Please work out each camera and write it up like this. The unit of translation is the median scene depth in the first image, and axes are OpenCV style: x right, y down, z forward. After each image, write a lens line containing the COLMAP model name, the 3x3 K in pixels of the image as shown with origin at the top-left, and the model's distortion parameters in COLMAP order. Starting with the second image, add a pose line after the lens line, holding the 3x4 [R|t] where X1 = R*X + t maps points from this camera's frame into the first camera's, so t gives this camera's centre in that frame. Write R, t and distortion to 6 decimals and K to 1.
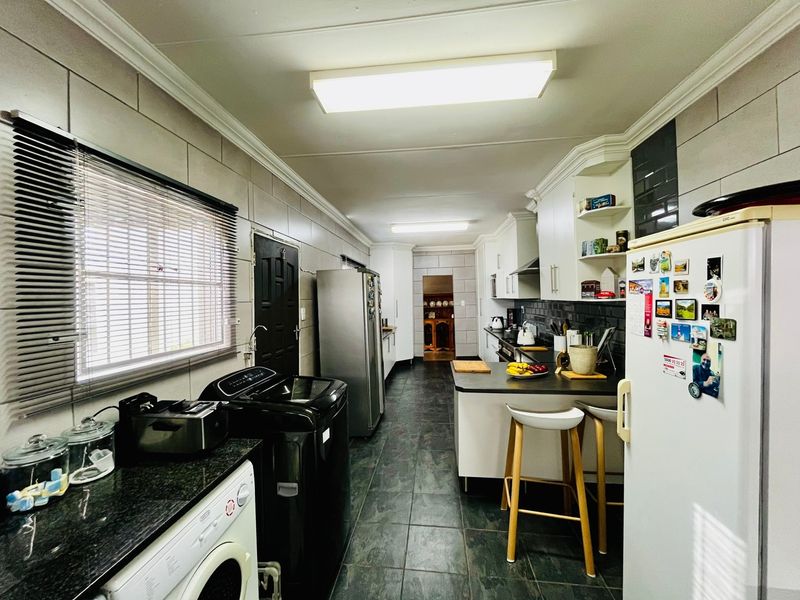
lens RADIAL K [[325.1, 0, 398.6], [0, 325.1, 300.0], [0, 0, 1]] dist [-0.010531, -0.000205]
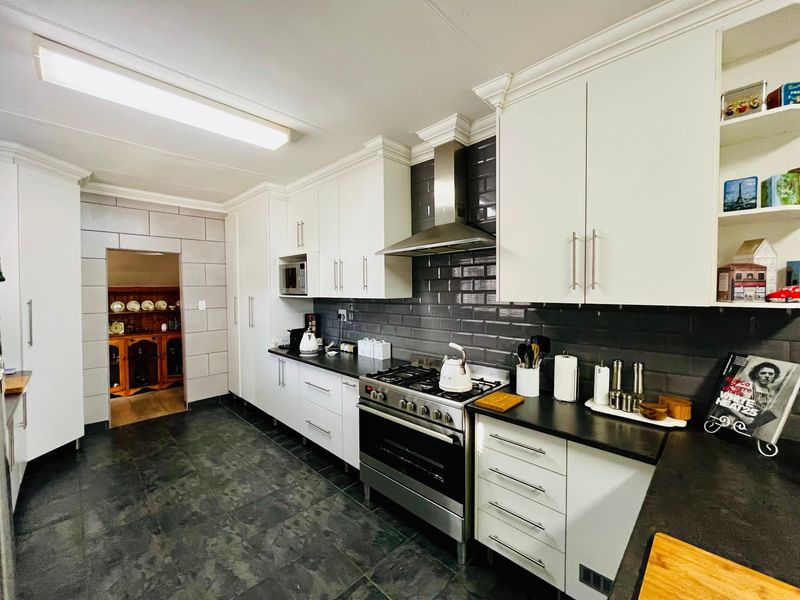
lens RADIAL K [[325.1, 0, 398.5], [0, 325.1, 299.1], [0, 0, 1]] dist [-0.010531, -0.000205]
pose [[0.617949, 0.004562, 0.786205, -0.031825], [-0.004508, 0.999987, -0.002260, -0.001311], [-0.786205, -0.002148, 0.617962, 0.382647]]
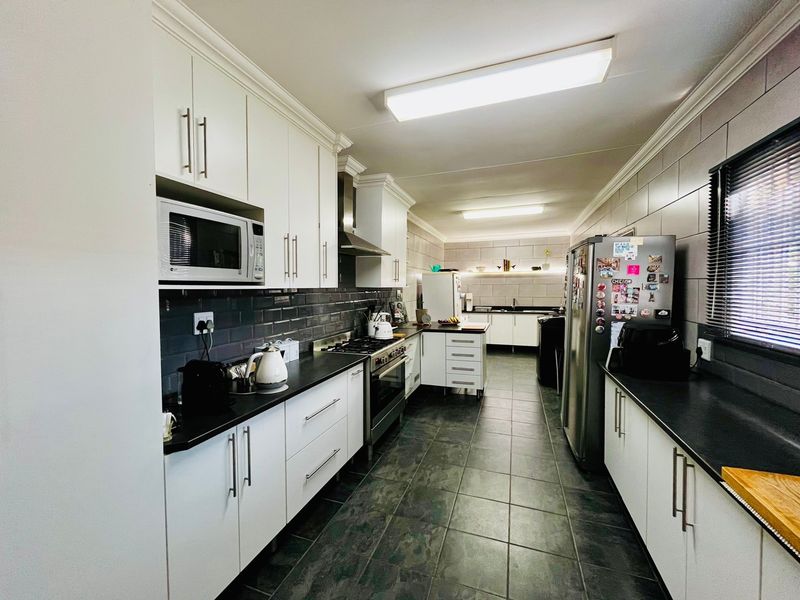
lens RADIAL K [[325.1, 0, 401.6], [0, 325.1, 294.0], [0, 0, 1]] dist [-0.010531, -0.000205]
pose [[-0.974560, 0.019434, 0.223281, 0.076793], [0.026823, 0.999187, 0.030111, -0.004563], [-0.222515, 0.035334, -0.974289, 0.937634]]
